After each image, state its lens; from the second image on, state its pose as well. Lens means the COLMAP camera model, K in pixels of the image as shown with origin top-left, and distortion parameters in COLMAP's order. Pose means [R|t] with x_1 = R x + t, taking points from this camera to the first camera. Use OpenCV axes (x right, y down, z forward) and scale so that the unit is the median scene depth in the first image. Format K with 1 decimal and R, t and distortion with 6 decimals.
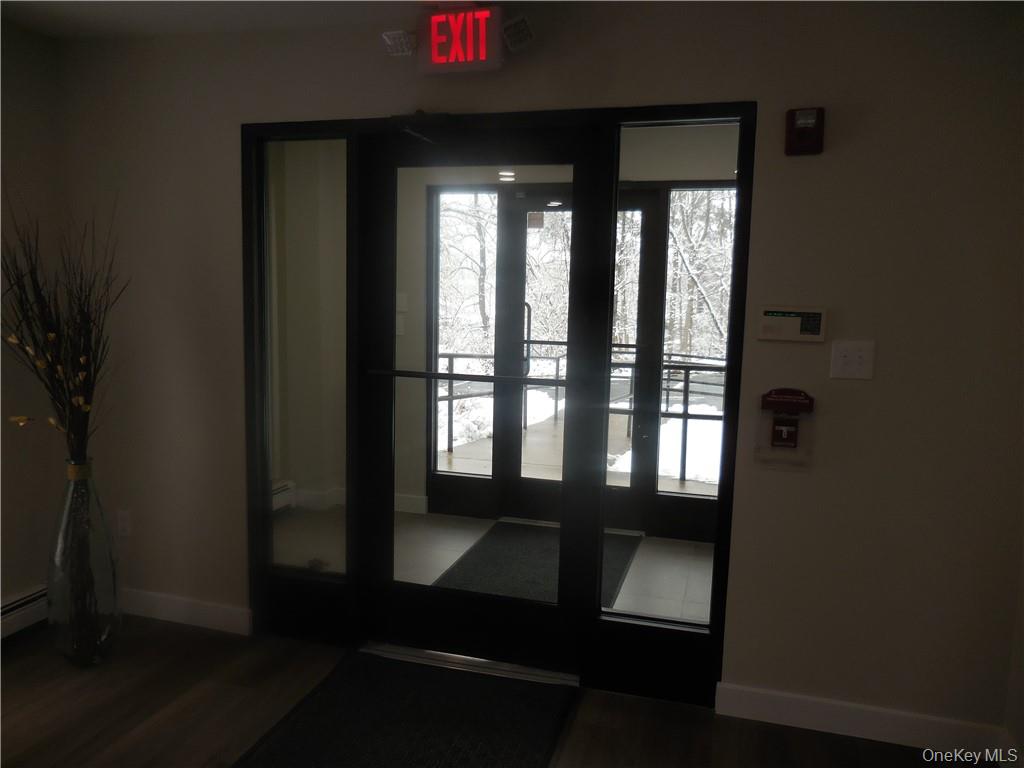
lens RADIAL K [[771.7, 0, 511.5], [0, 771.7, 390.0], [0, 0, 1]] dist [0.007599, 0.006180]
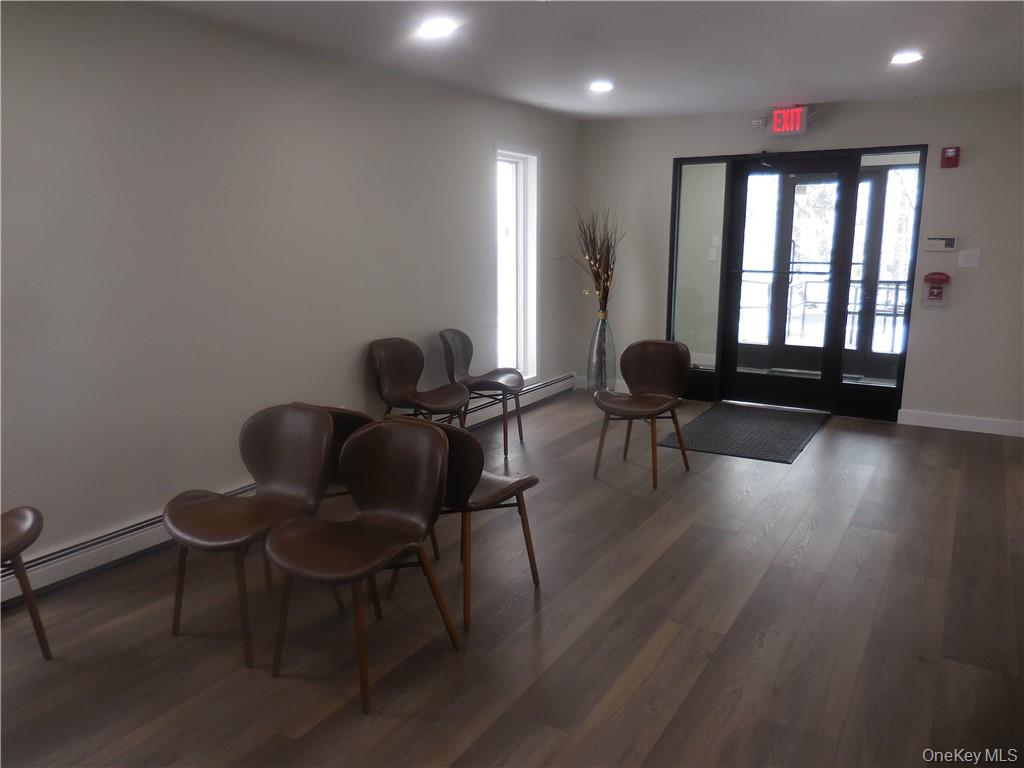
lens RADIAL K [[771.7, 0, 511.5], [0, 771.7, 390.0], [0, 0, 1]] dist [0.007599, 0.006180]
pose [[0.964480, 0.028107, -0.262655, -0.228774], [-0.009227, 0.997301, 0.072839, 0.178718], [0.263993, -0.067829, 0.962137, -1.457677]]
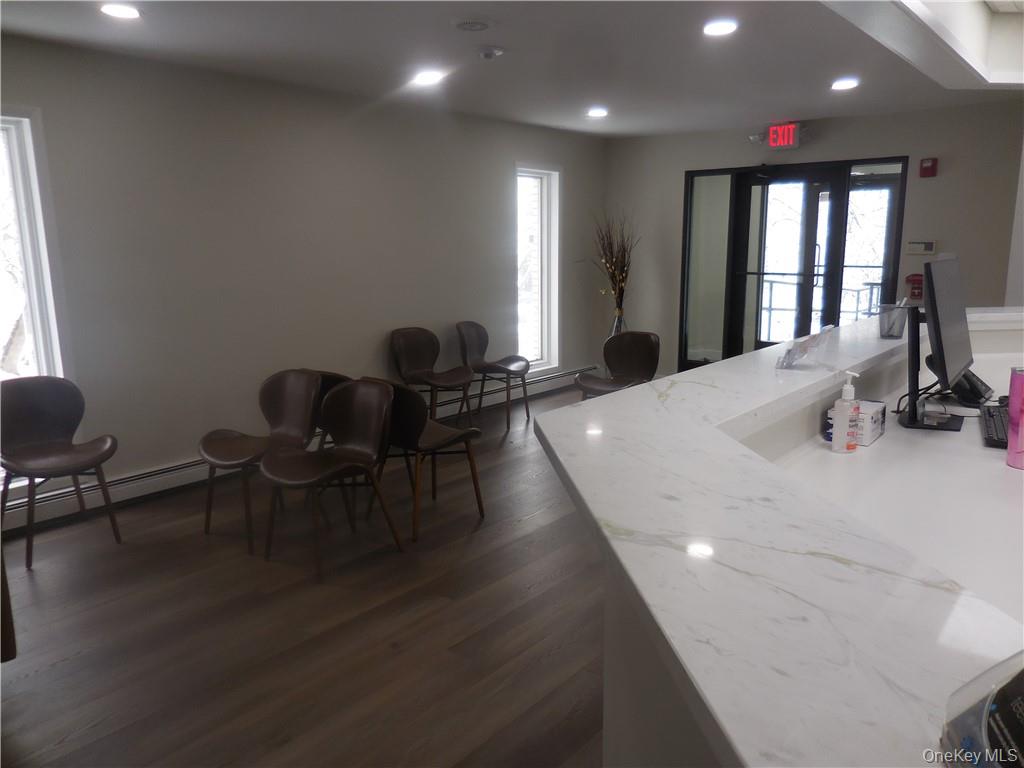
lens RADIAL K [[766.9, 0, 514.5], [0, 766.9, 384.0], [0, 0, 1]] dist [0.017092, 0.009045]
pose [[0.921813, 0.043687, -0.385166, 0.130660], [-0.022061, 0.997931, 0.060392, 0.215361], [0.387007, -0.047173, 0.920869, -1.666457]]
